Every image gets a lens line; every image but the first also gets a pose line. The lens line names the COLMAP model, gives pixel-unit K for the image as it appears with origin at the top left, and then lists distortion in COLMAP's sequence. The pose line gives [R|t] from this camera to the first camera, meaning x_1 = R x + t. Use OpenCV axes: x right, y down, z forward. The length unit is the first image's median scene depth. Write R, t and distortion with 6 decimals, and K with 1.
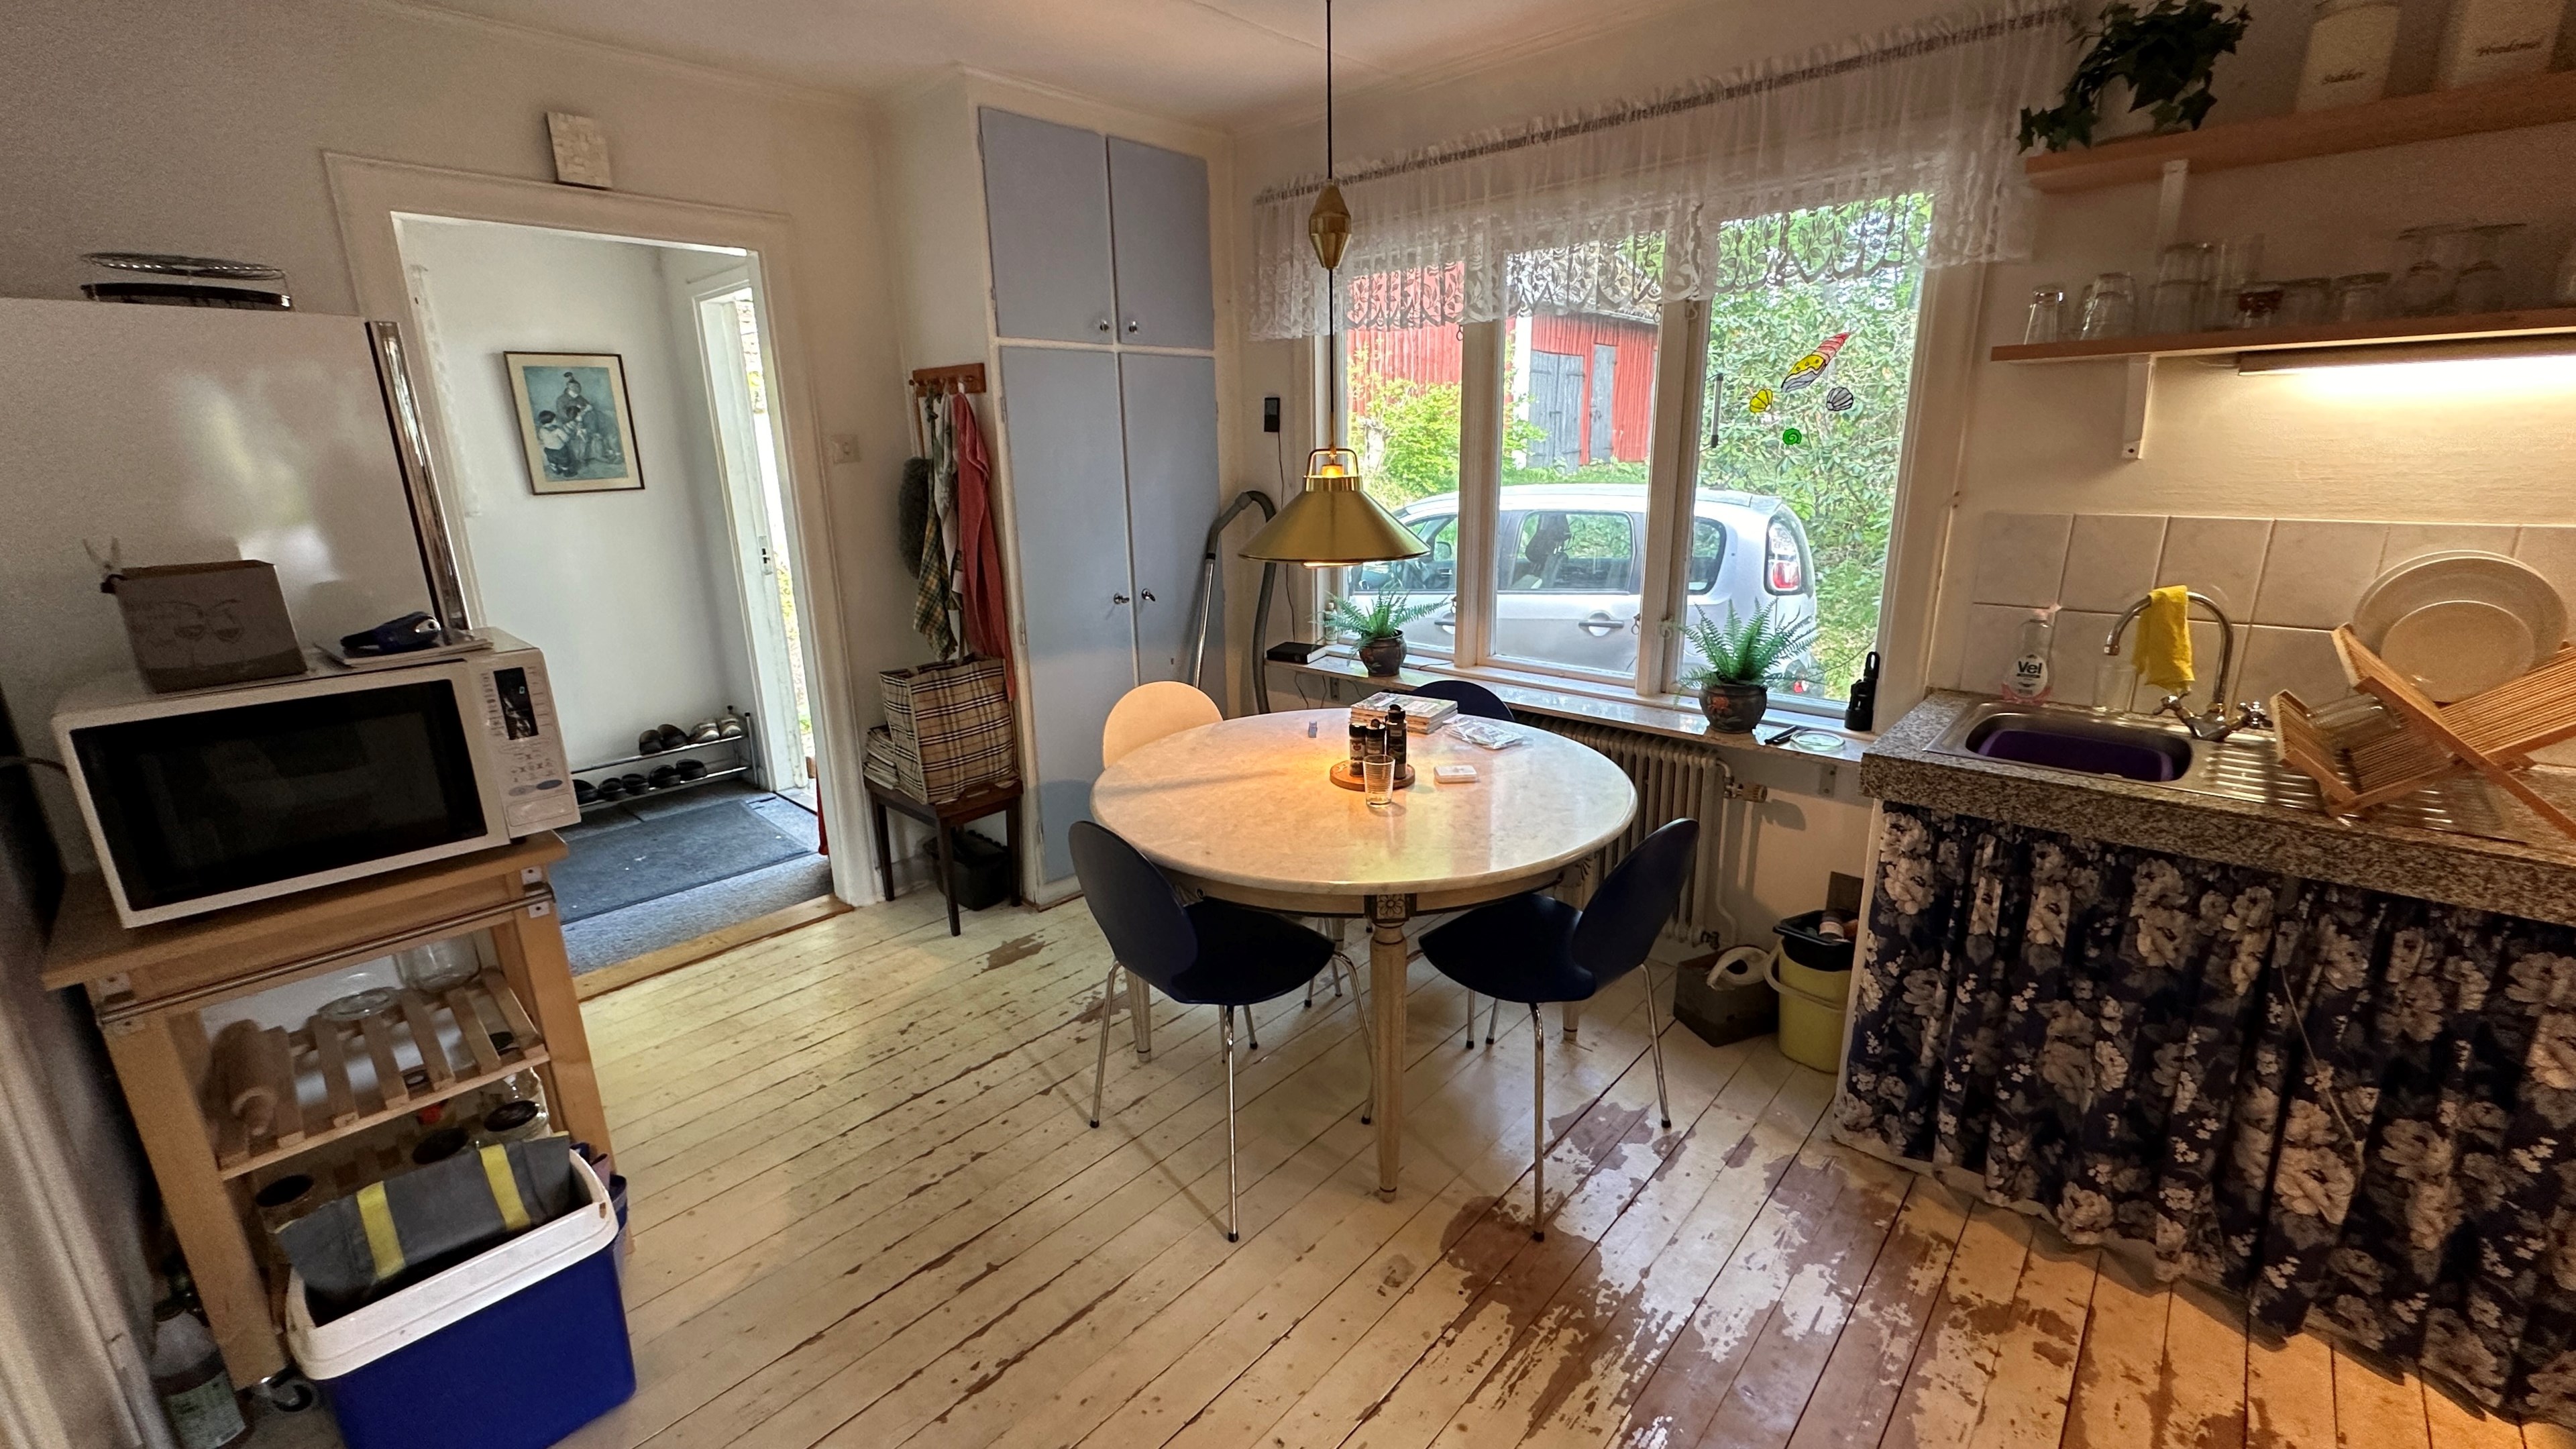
lens RADIAL K [[1030.8, 0, 1296.6], [0, 1030.8, 720.3], [0, 0, 1]] dist [-0.002062, 0.000433]
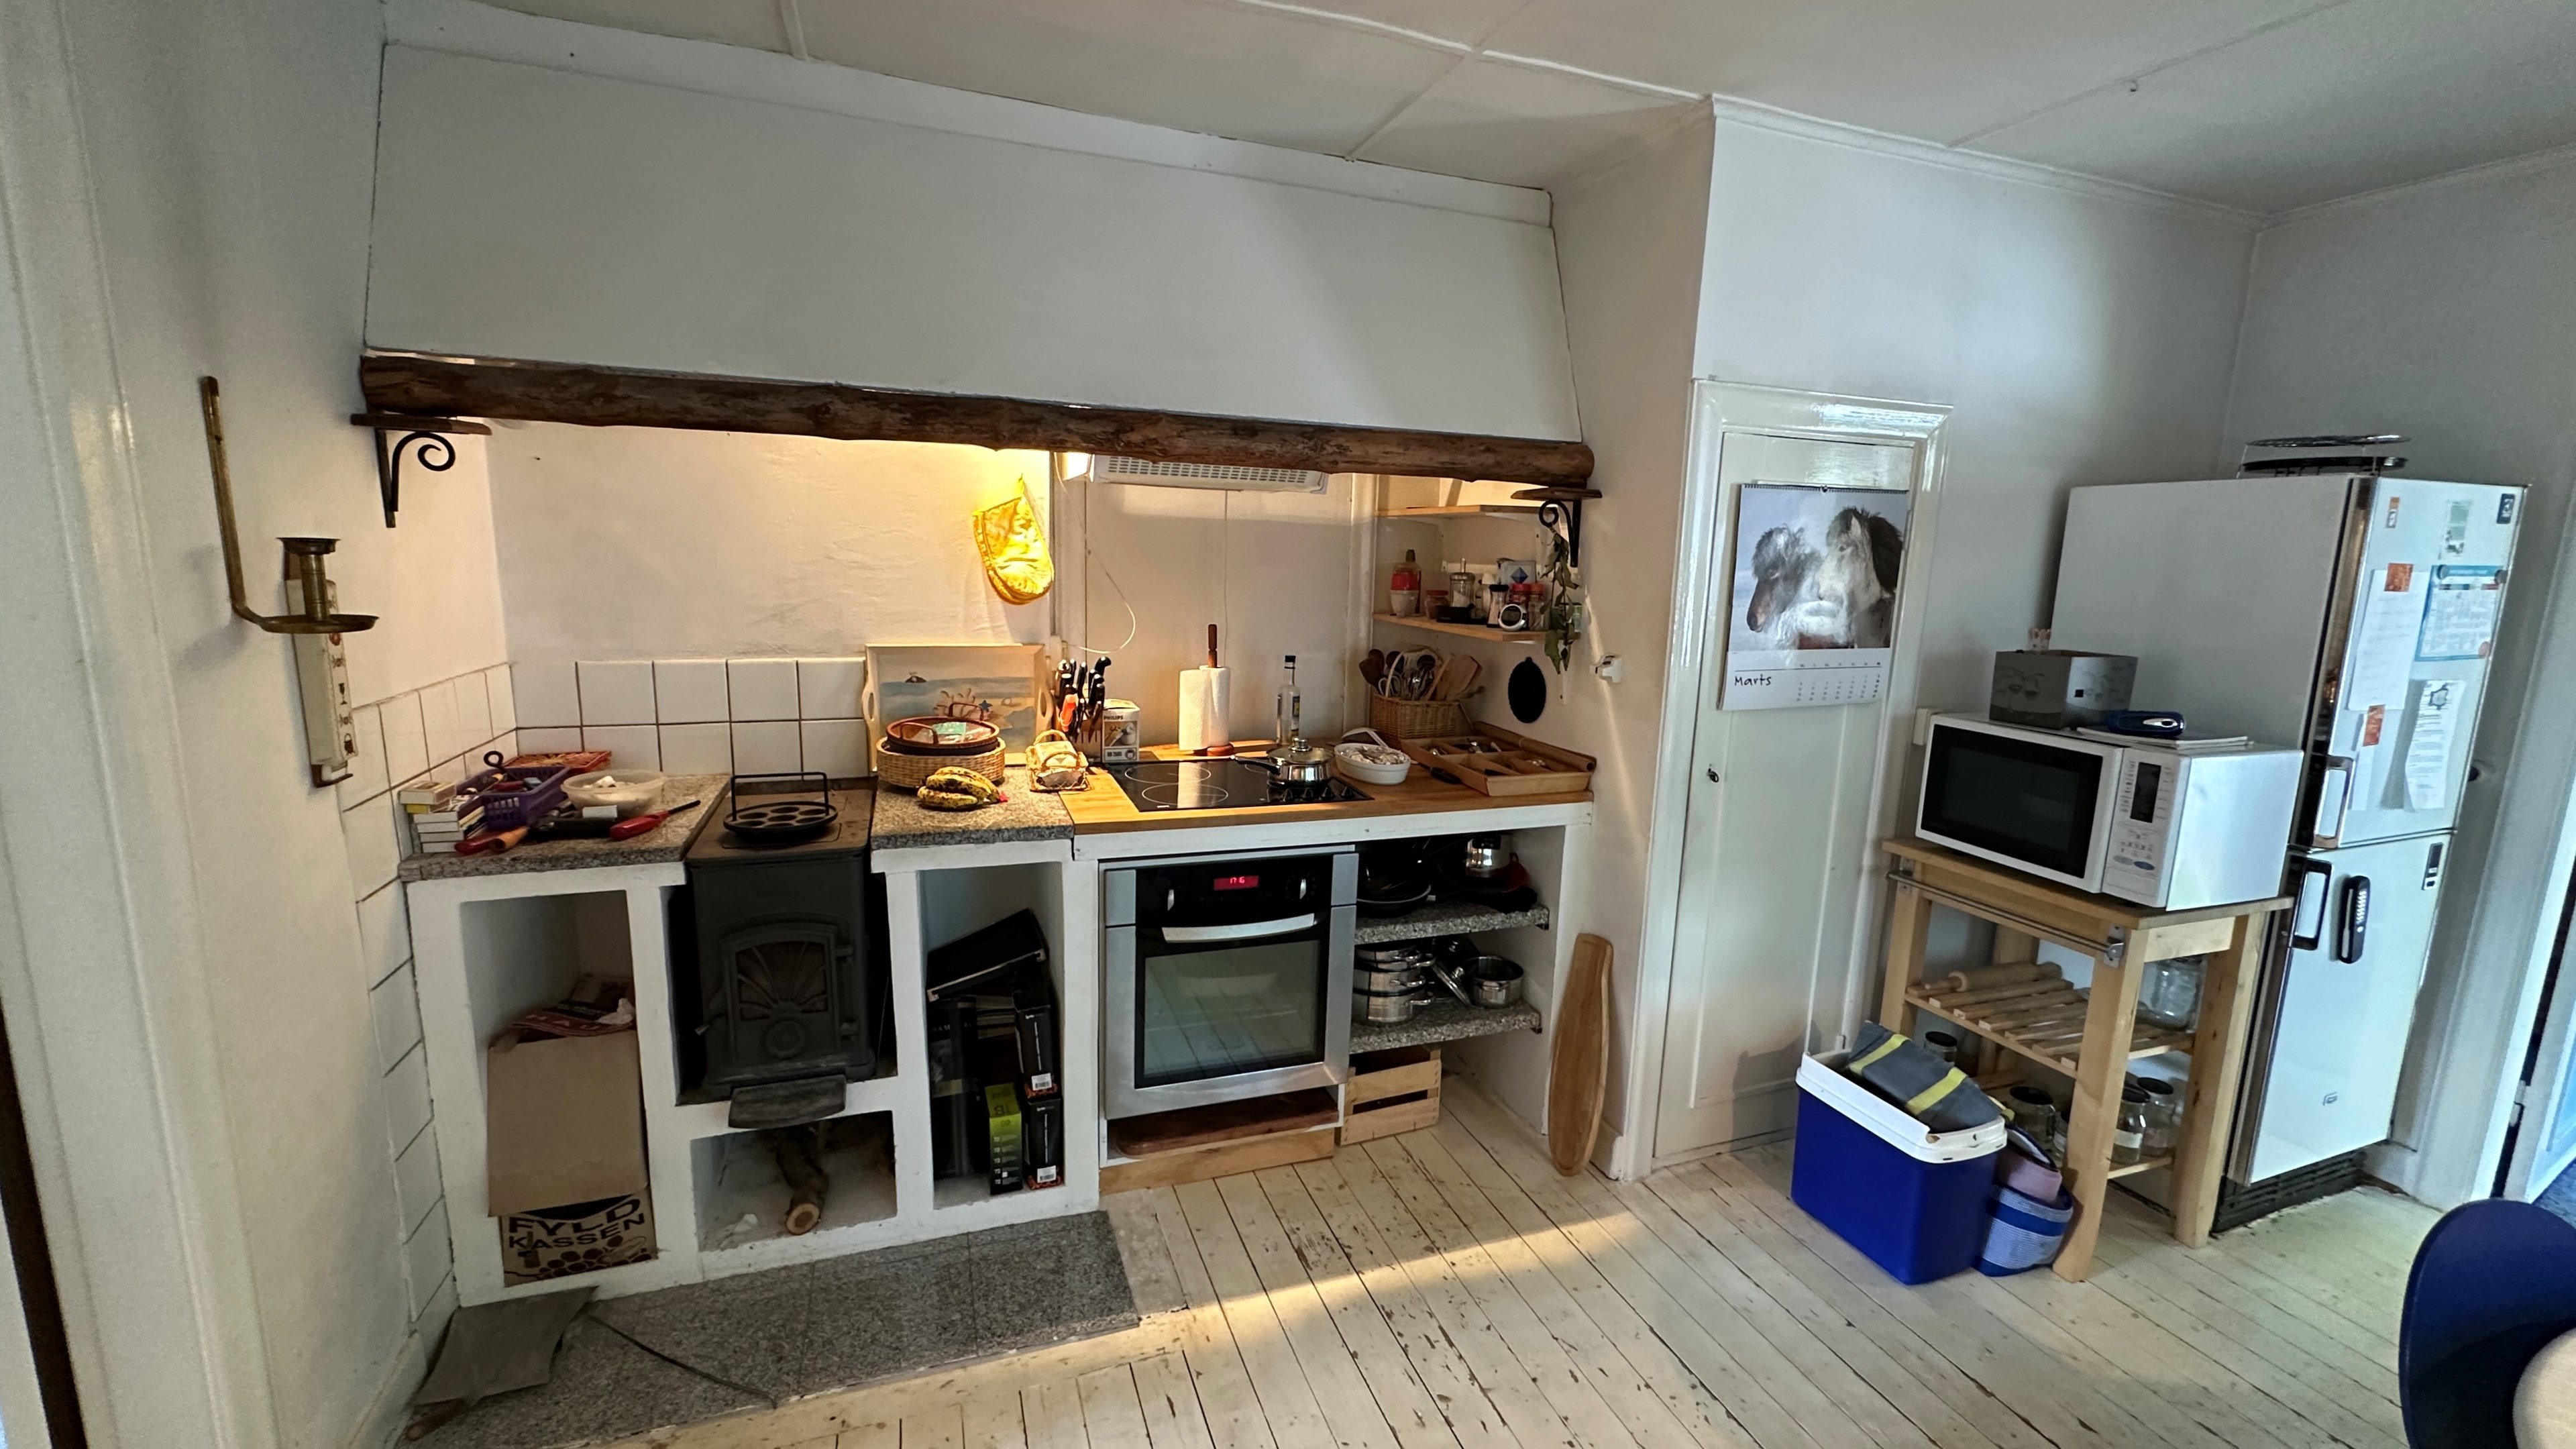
lens RADIAL K [[1030.8, 0, 1285.1], [0, 1030.8, 719.5], [0, 0, 1]] dist [-0.002062, 0.000433]
pose [[-0.464350, 0.153870, -0.872183, 0.562076], [-0.246577, 0.923394, 0.294182, -0.149818], [0.850634, 0.351664, -0.390837, 0.432463]]
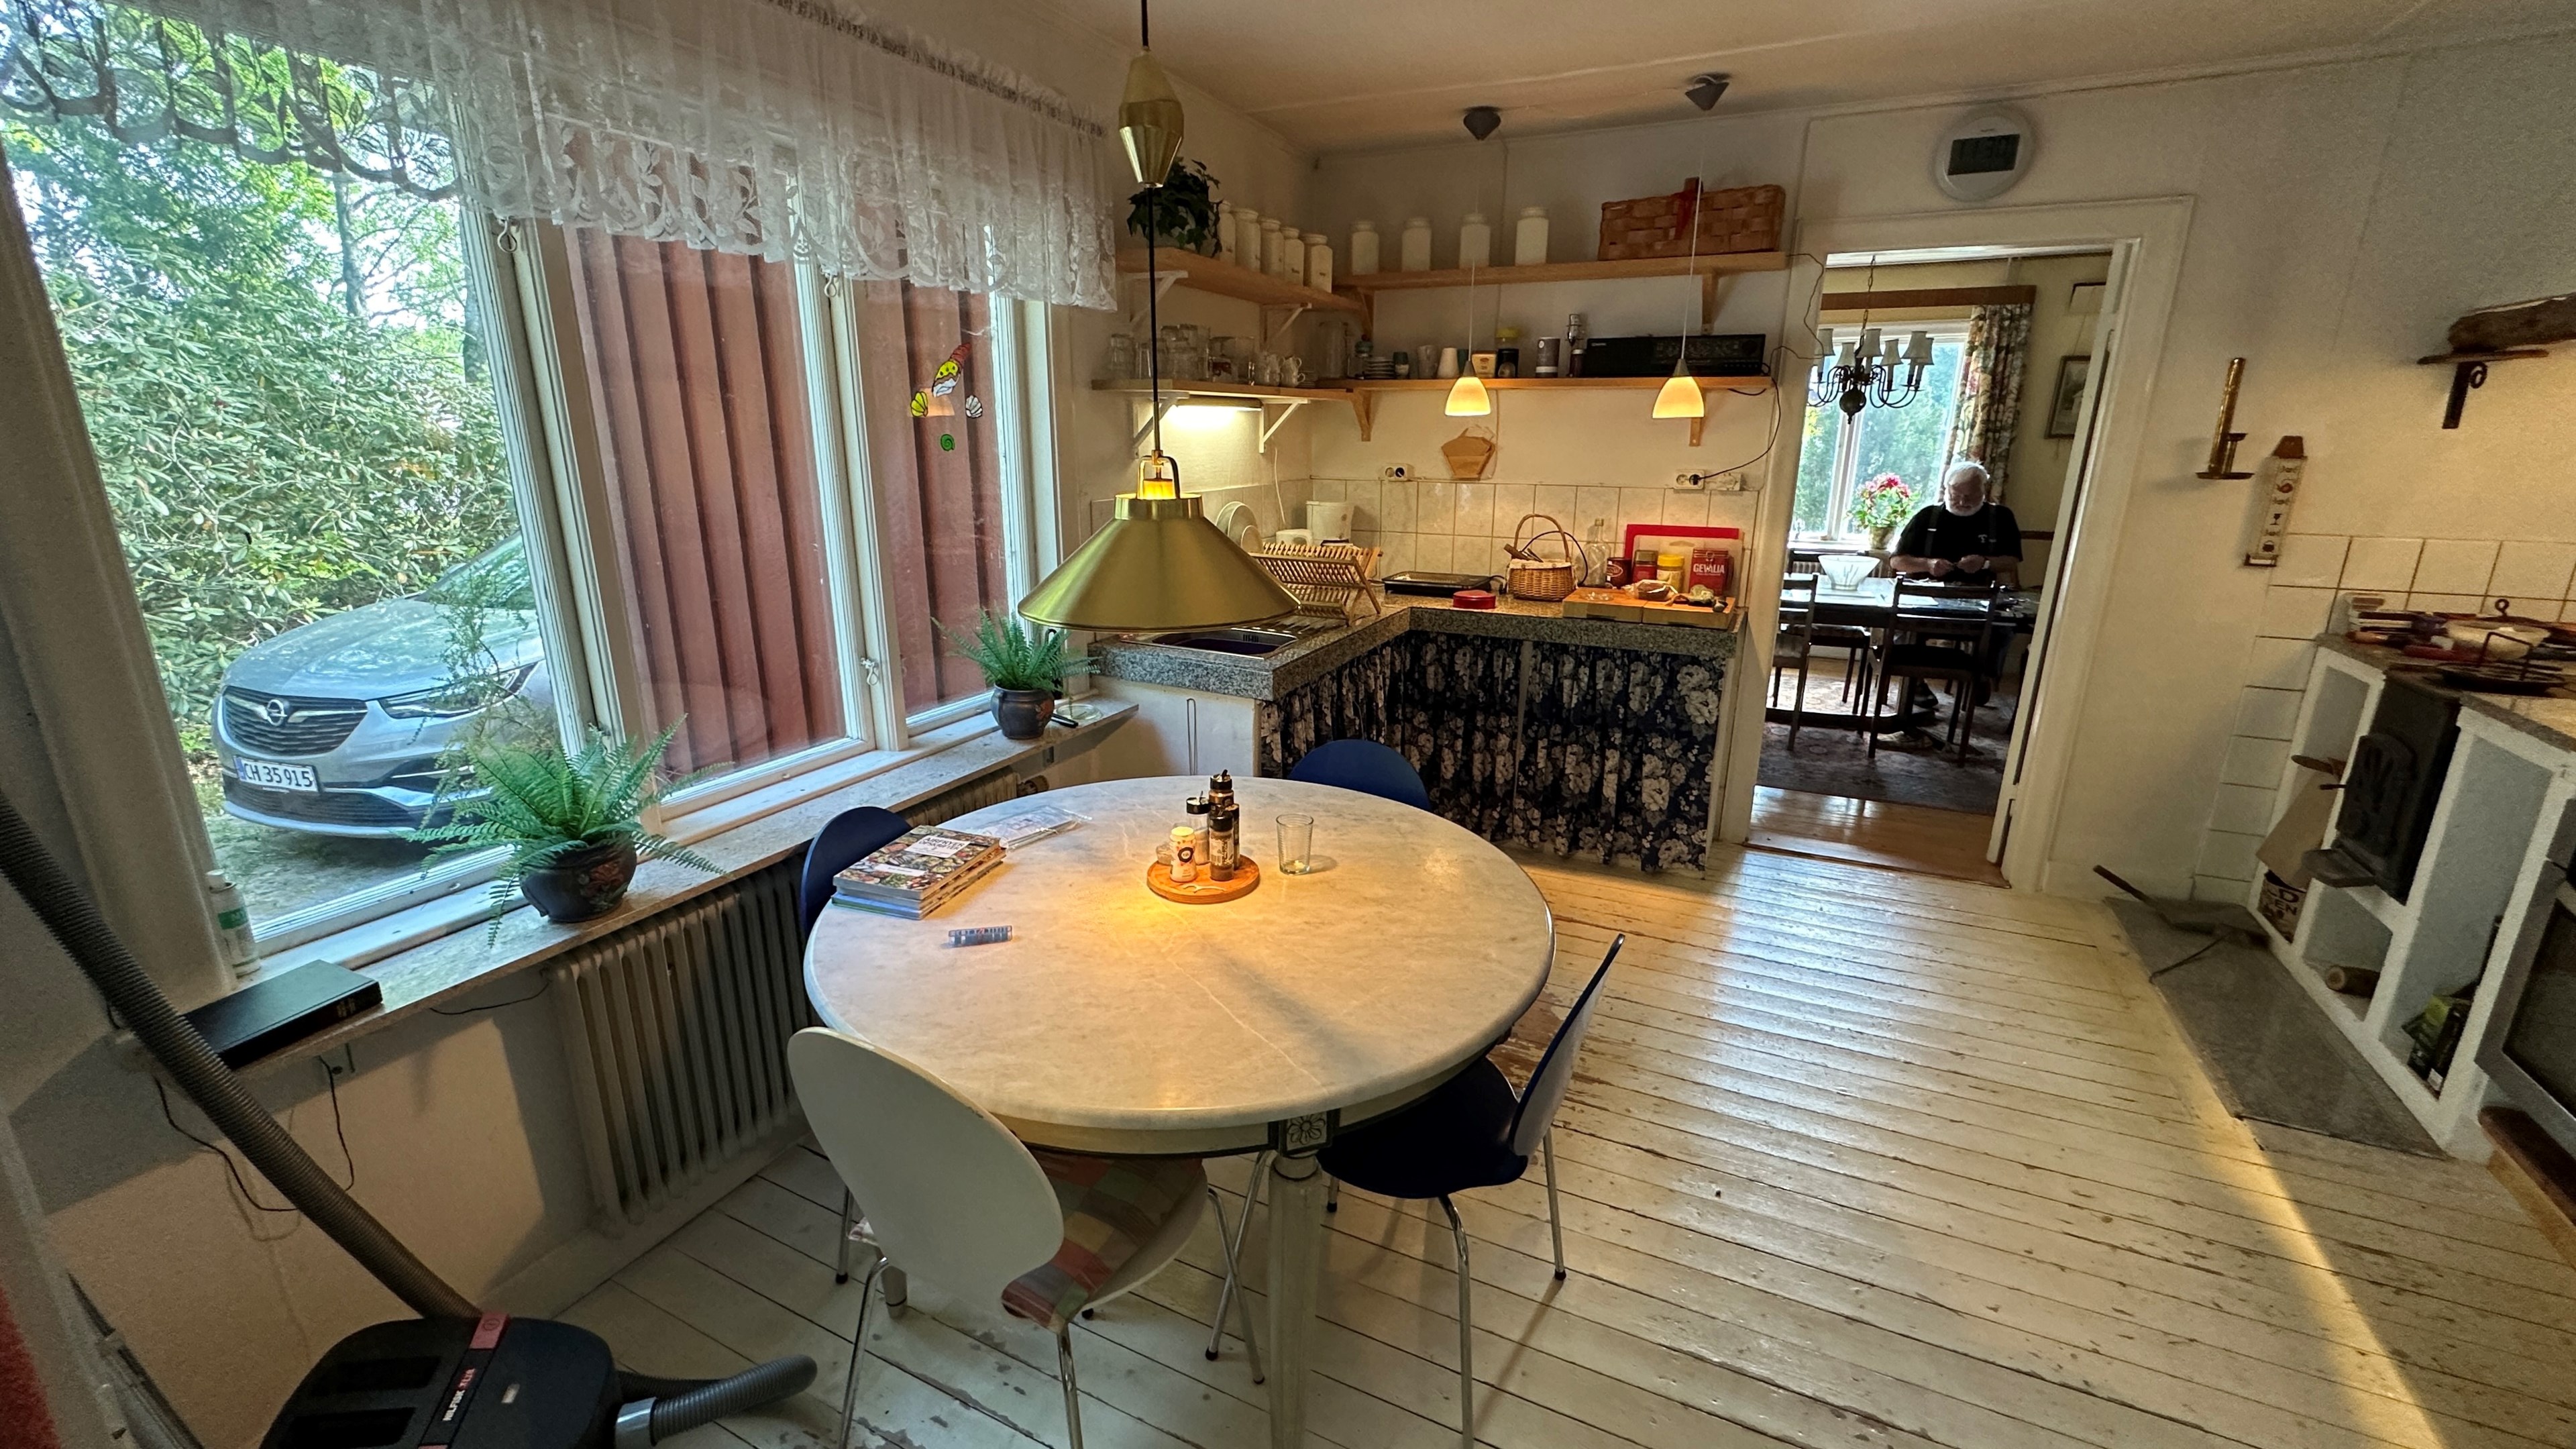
lens RADIAL K [[1030.8, 0, 1287.2], [0, 1030.8, 719.4], [0, 0, 1]] dist [-0.002062, 0.000433]
pose [[-0.287914, -0.245153, 0.925746, -0.662195], [0.246904, 0.914995, 0.319095, -0.298137], [-0.925280, 0.320443, -0.202910, 1.119432]]
